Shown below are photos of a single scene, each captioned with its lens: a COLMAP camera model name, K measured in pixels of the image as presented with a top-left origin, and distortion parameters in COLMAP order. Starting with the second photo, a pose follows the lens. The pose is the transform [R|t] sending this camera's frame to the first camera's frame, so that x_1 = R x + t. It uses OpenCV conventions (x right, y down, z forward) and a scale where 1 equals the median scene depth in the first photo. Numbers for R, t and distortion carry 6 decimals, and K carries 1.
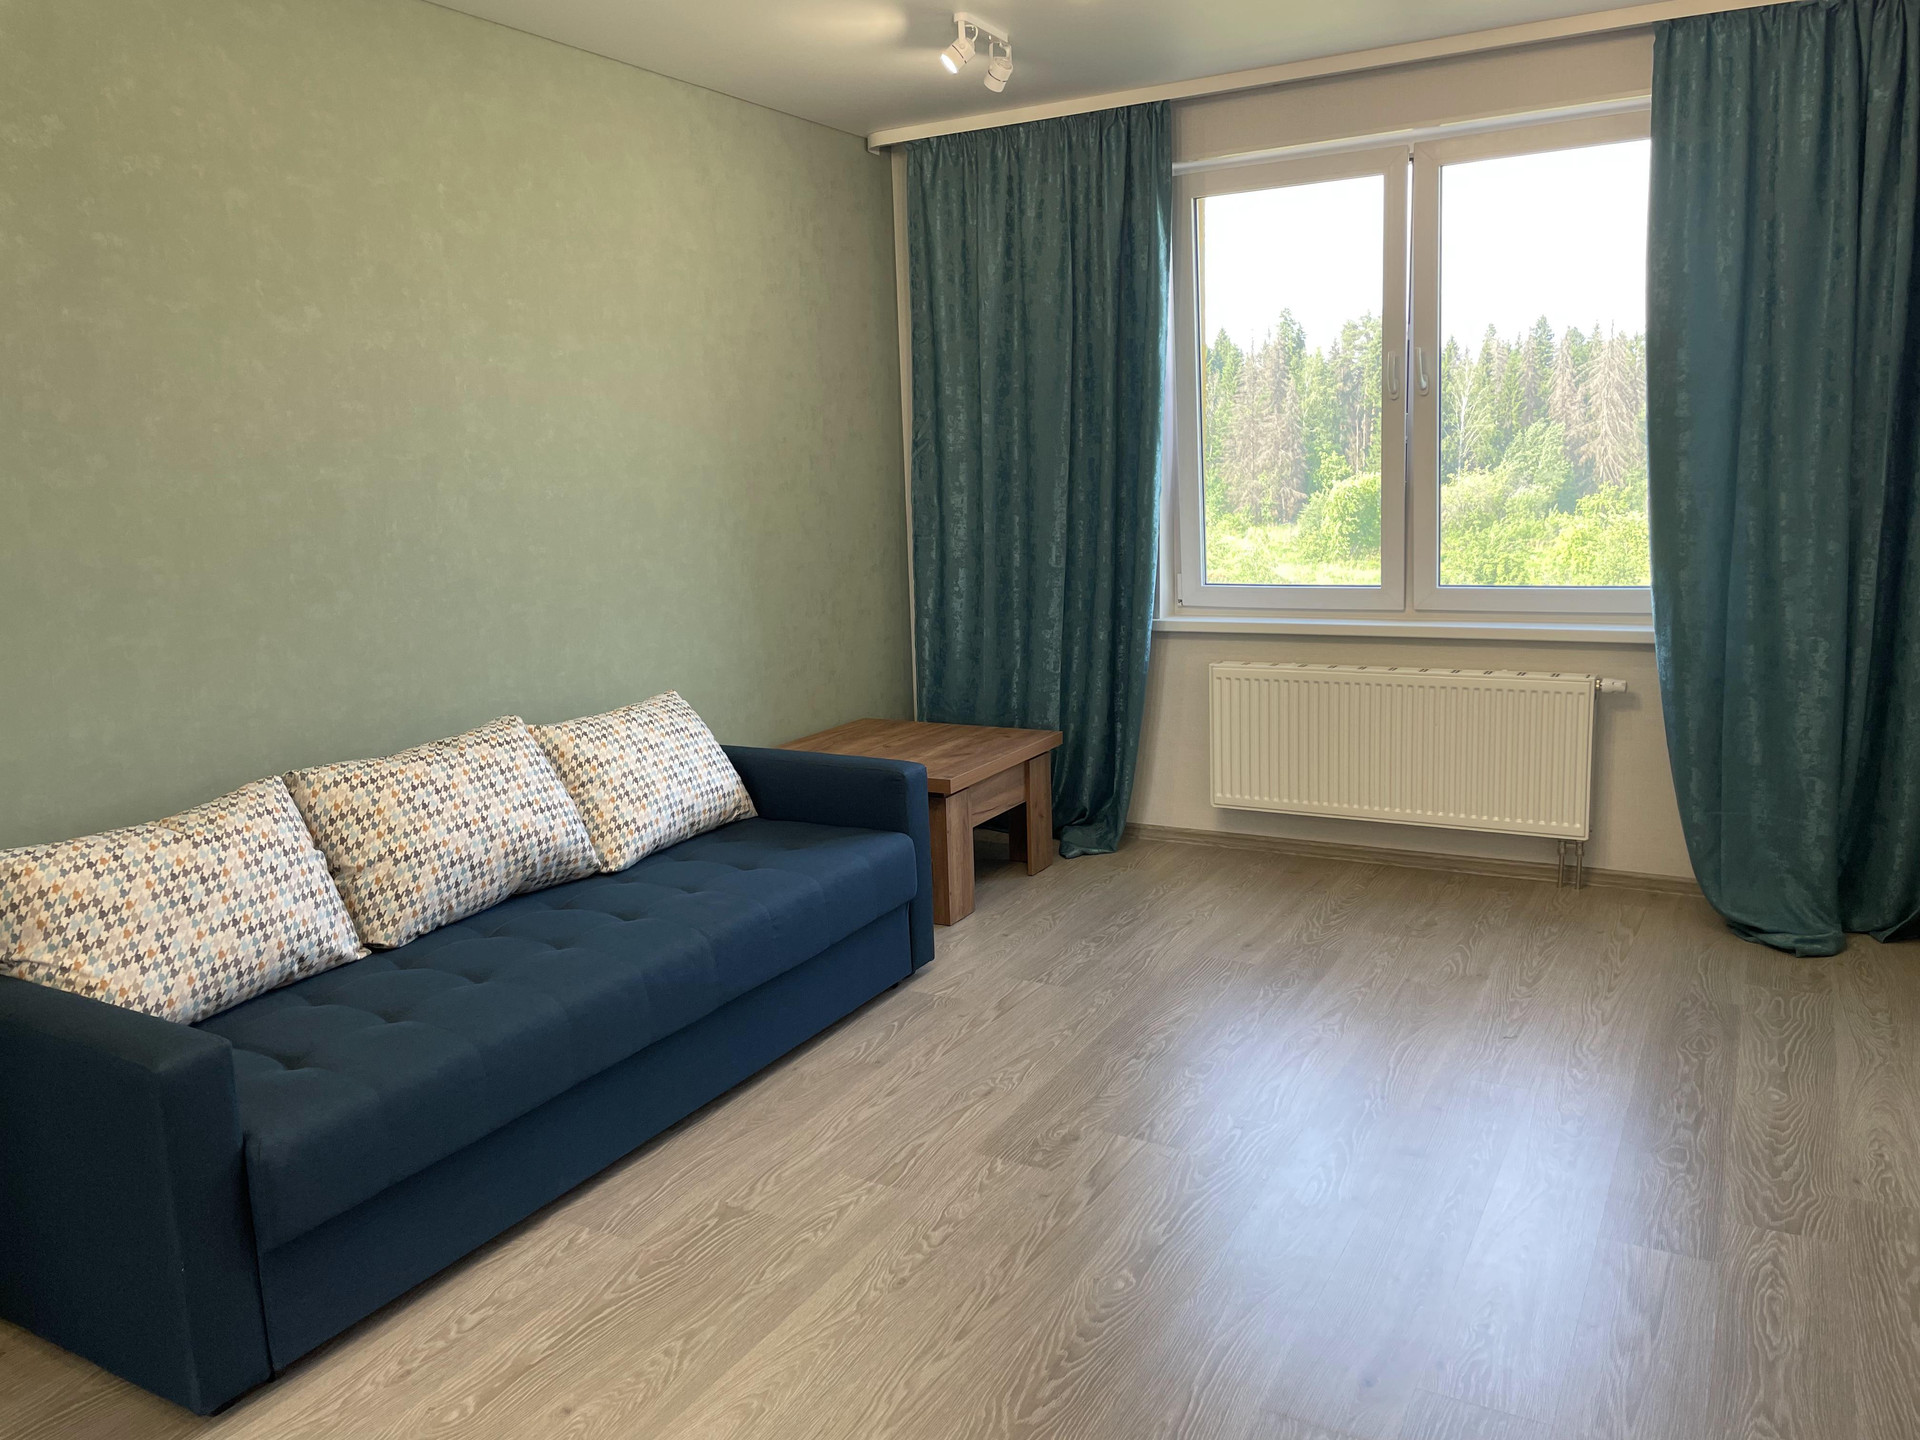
lens RADIAL K [[1453.5, 0, 957.7], [0, 1453.5, 708.6], [0, 0, 1]] dist [0.084680, -0.117236]
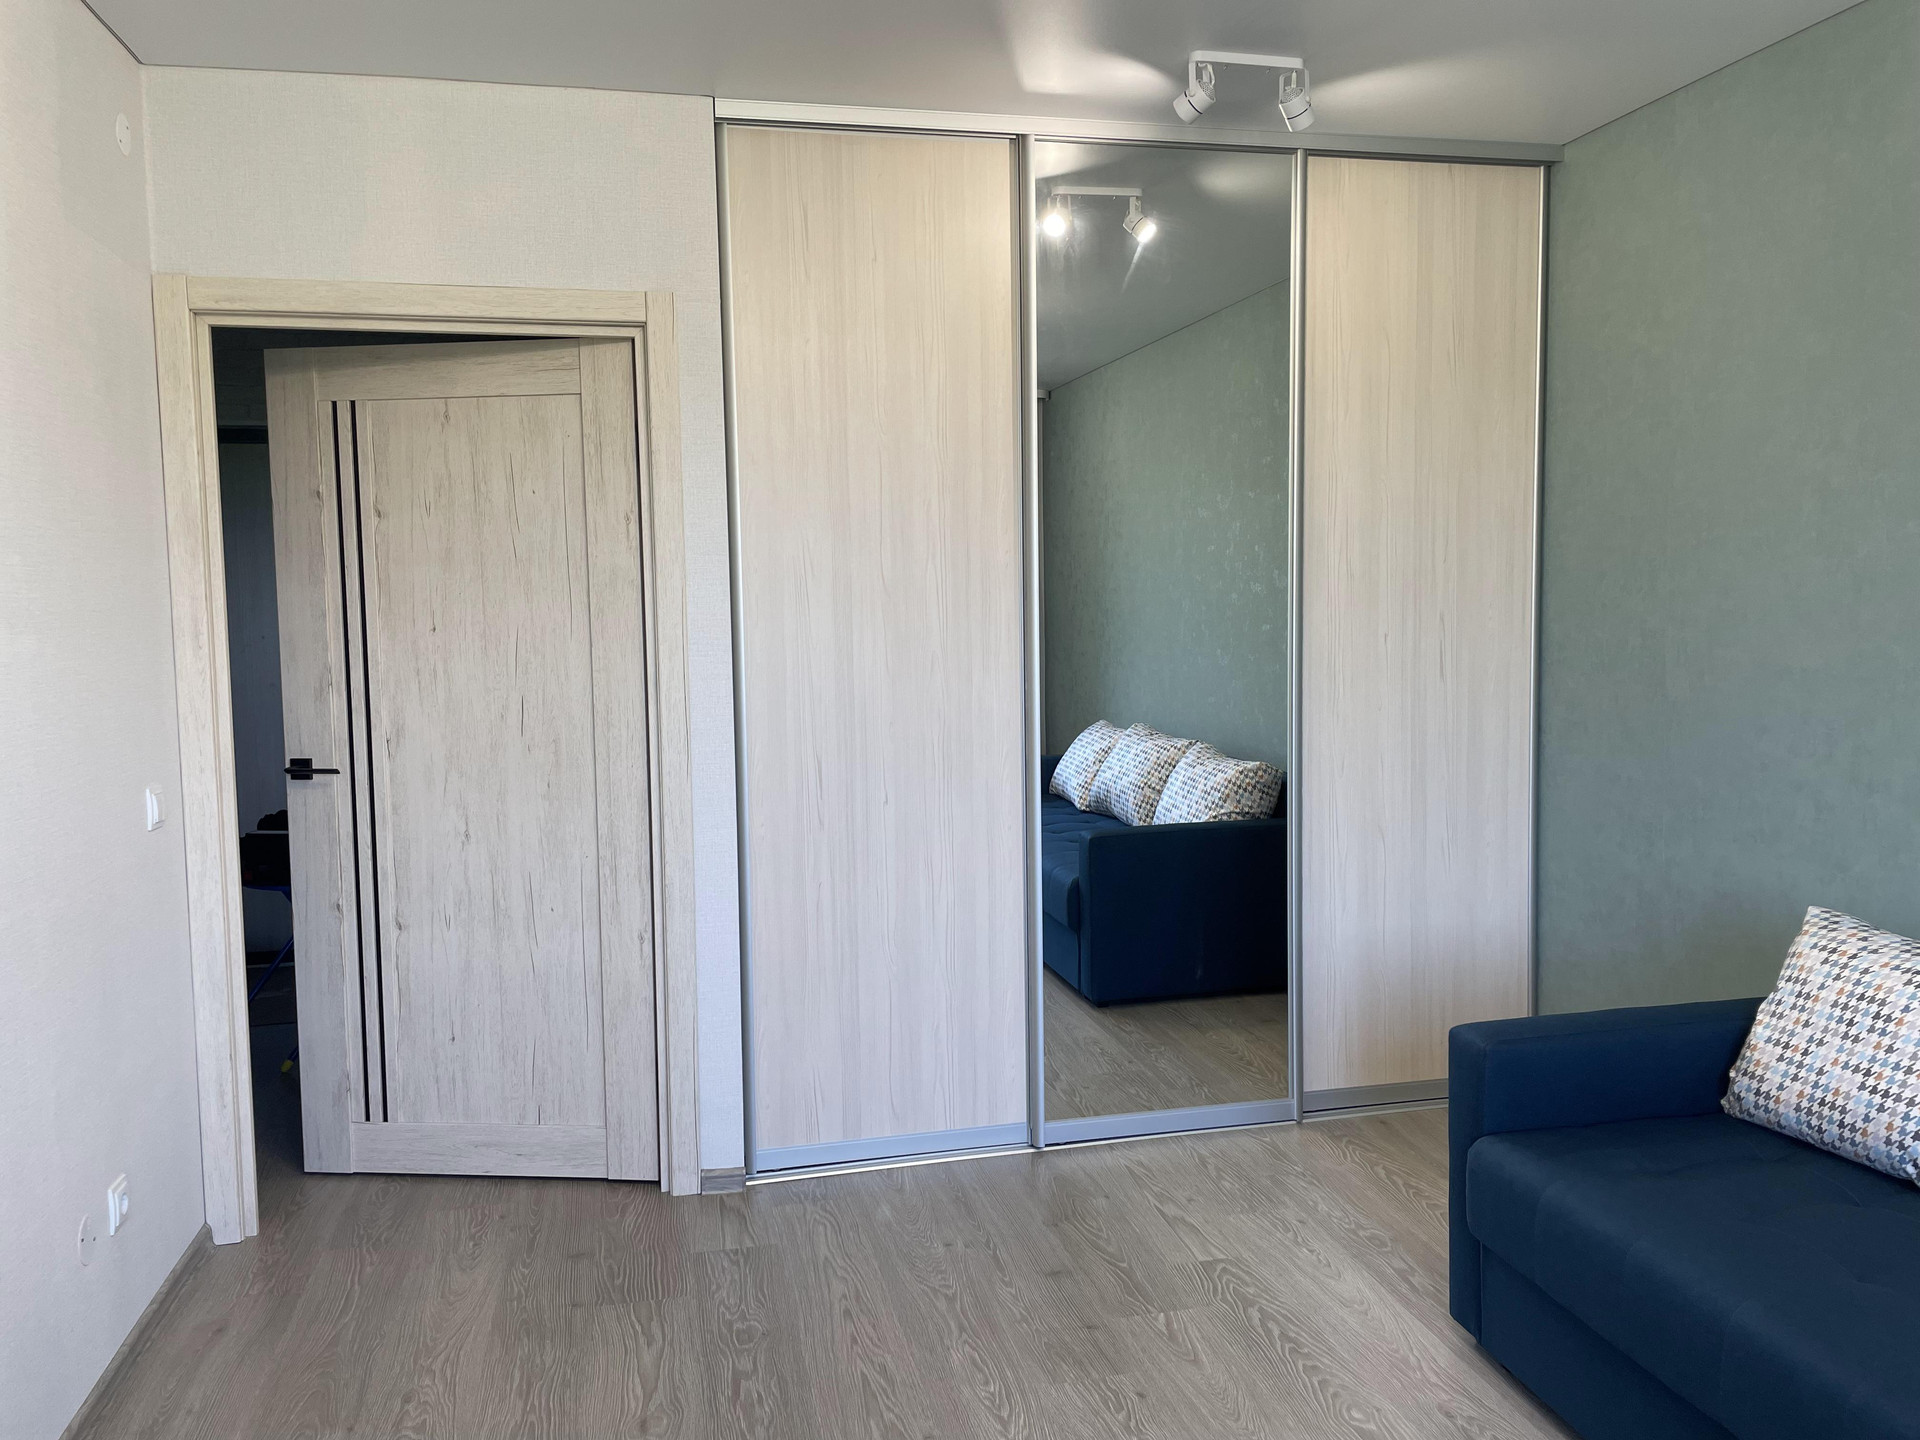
lens RADIAL K [[1453.7, 0, 970.3], [0, 1453.7, 712.6], [0, 0, 1]] dist [0.087197, -0.117787]
pose [[-0.743532, 0.102408, -0.660812, 0.453090], [-0.071532, 0.970353, 0.230865, -0.222134], [0.664863, 0.218925, -0.714163, 1.201742]]
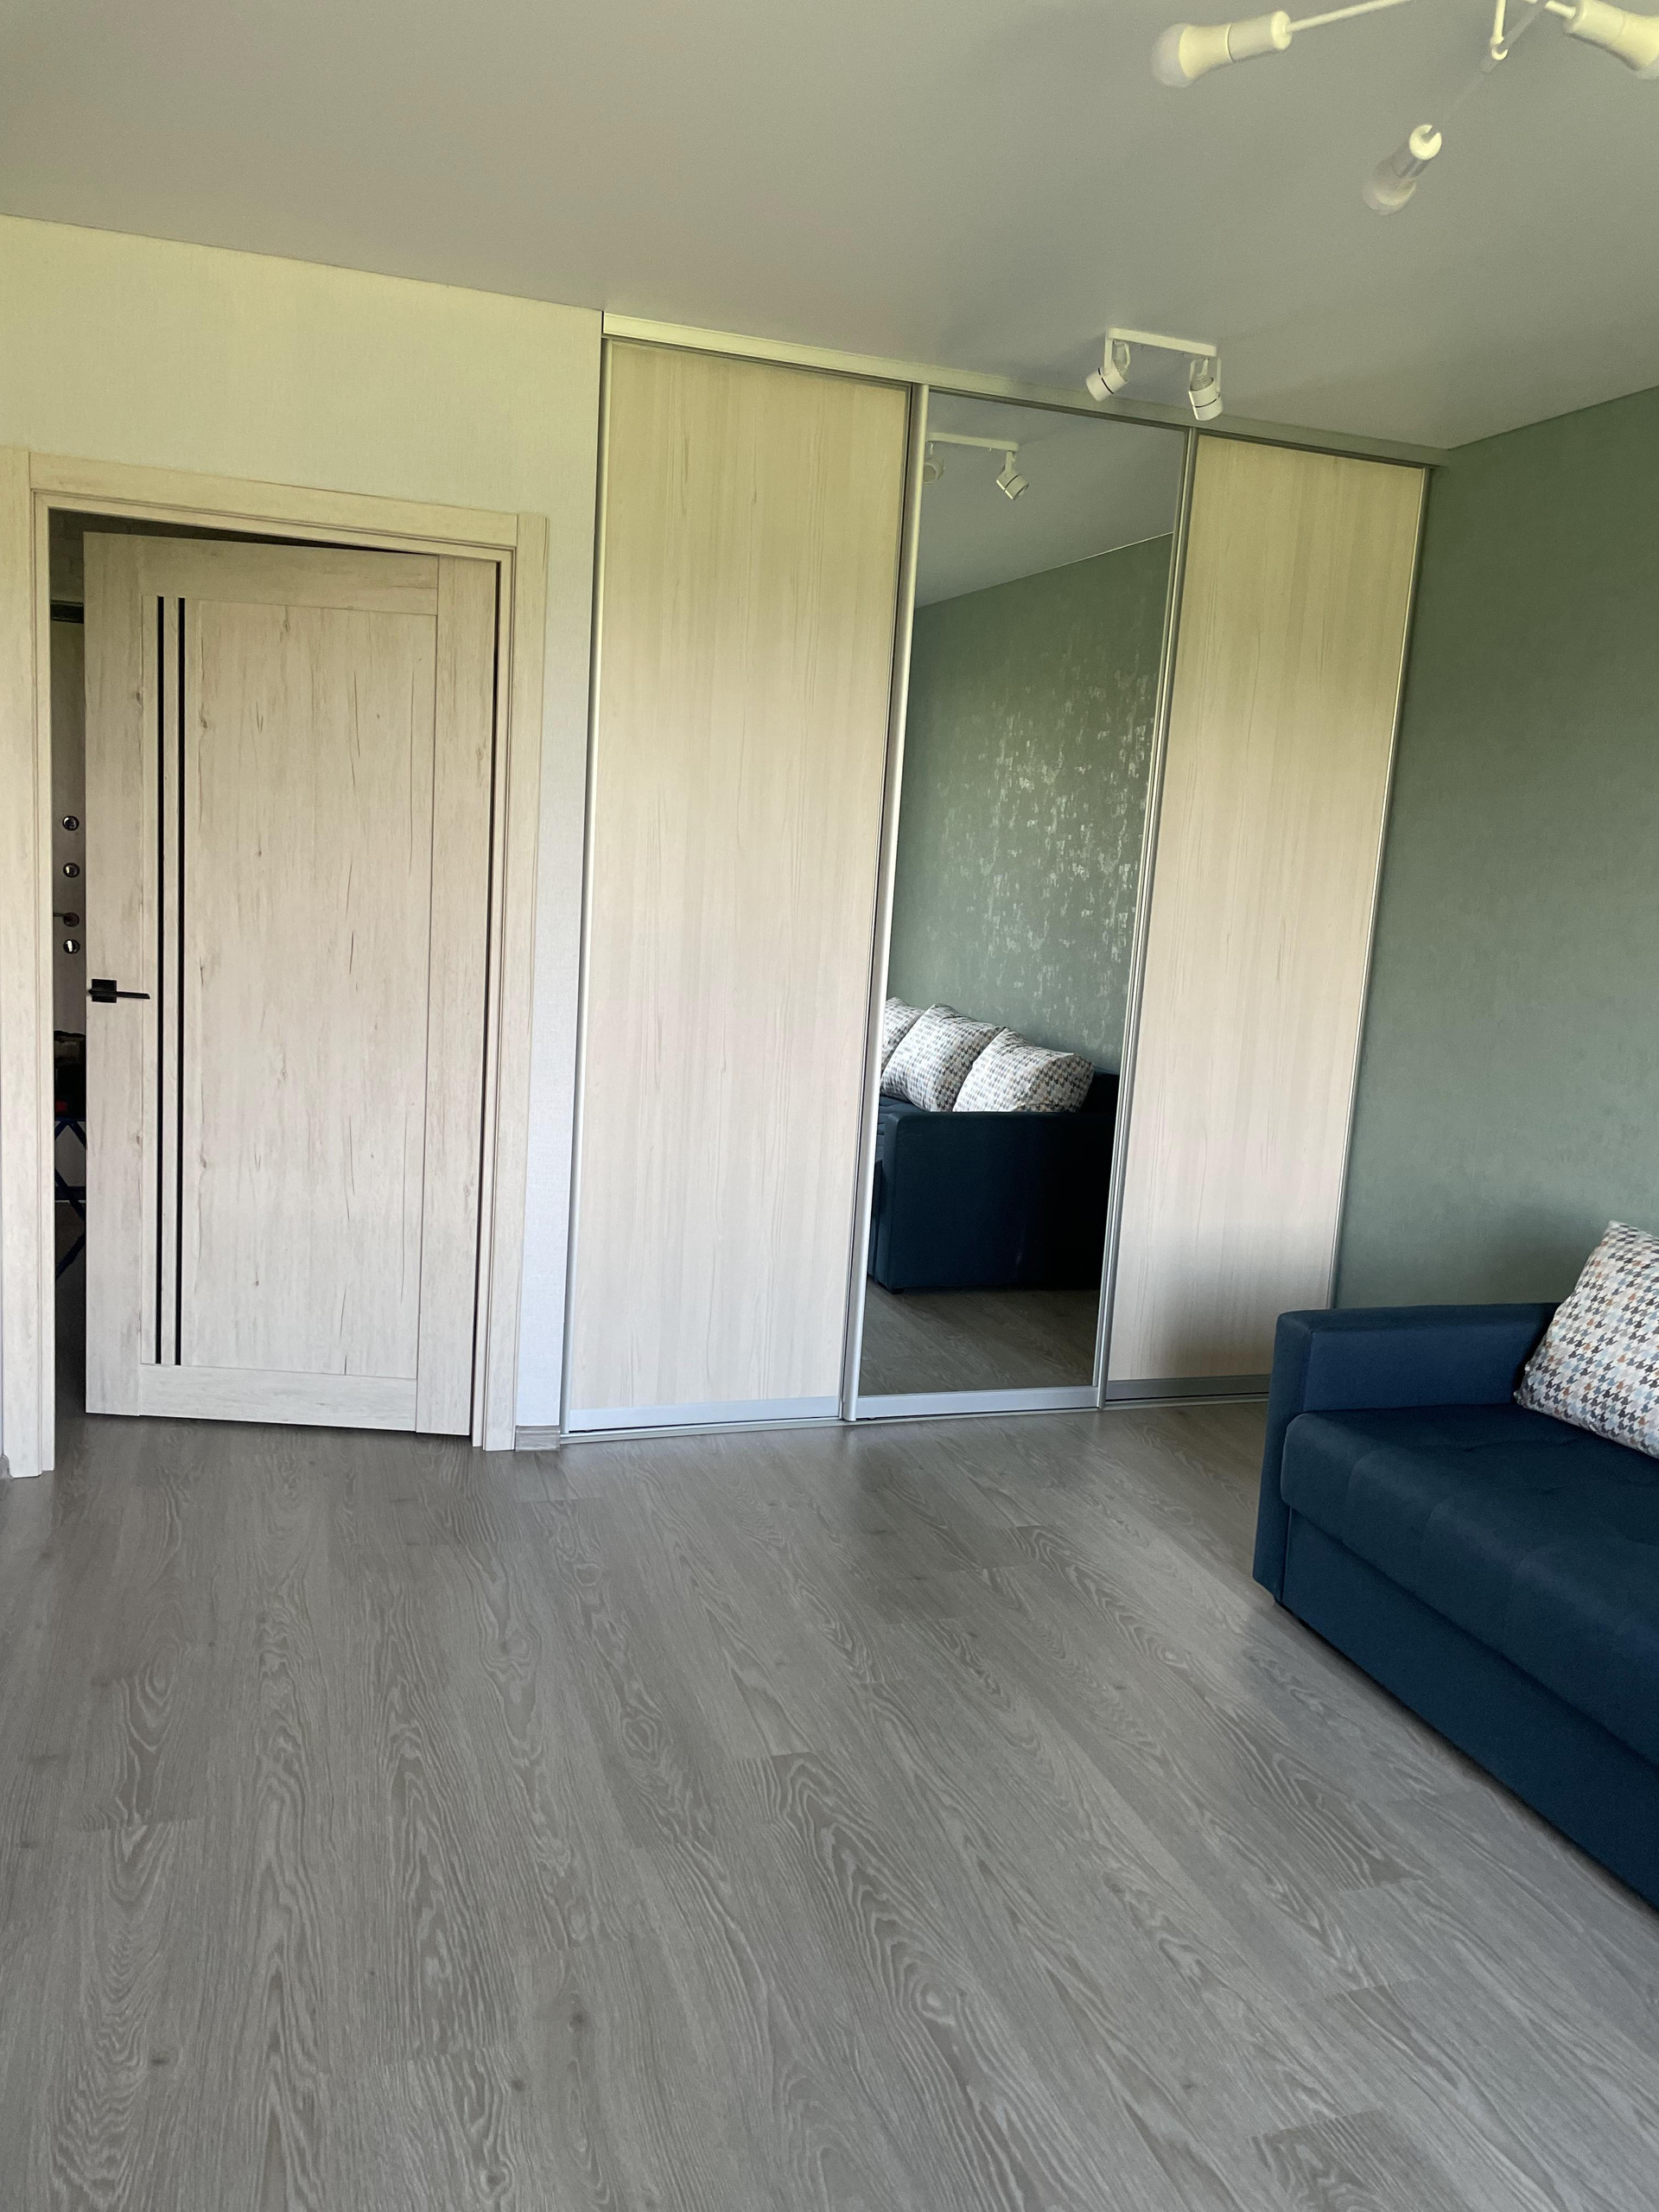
lens RADIAL K [[1674.5, 0, 847.5], [0, 1674.5, 1113.4], [0, 0, 1]] dist [0.084680, -0.117236]
pose [[-0.677282, 0.109124, -0.727585, 0.651695], [-0.164955, 0.941239, 0.294719, -0.251408], [0.716992, 0.319627, -0.619484, 1.236665]]
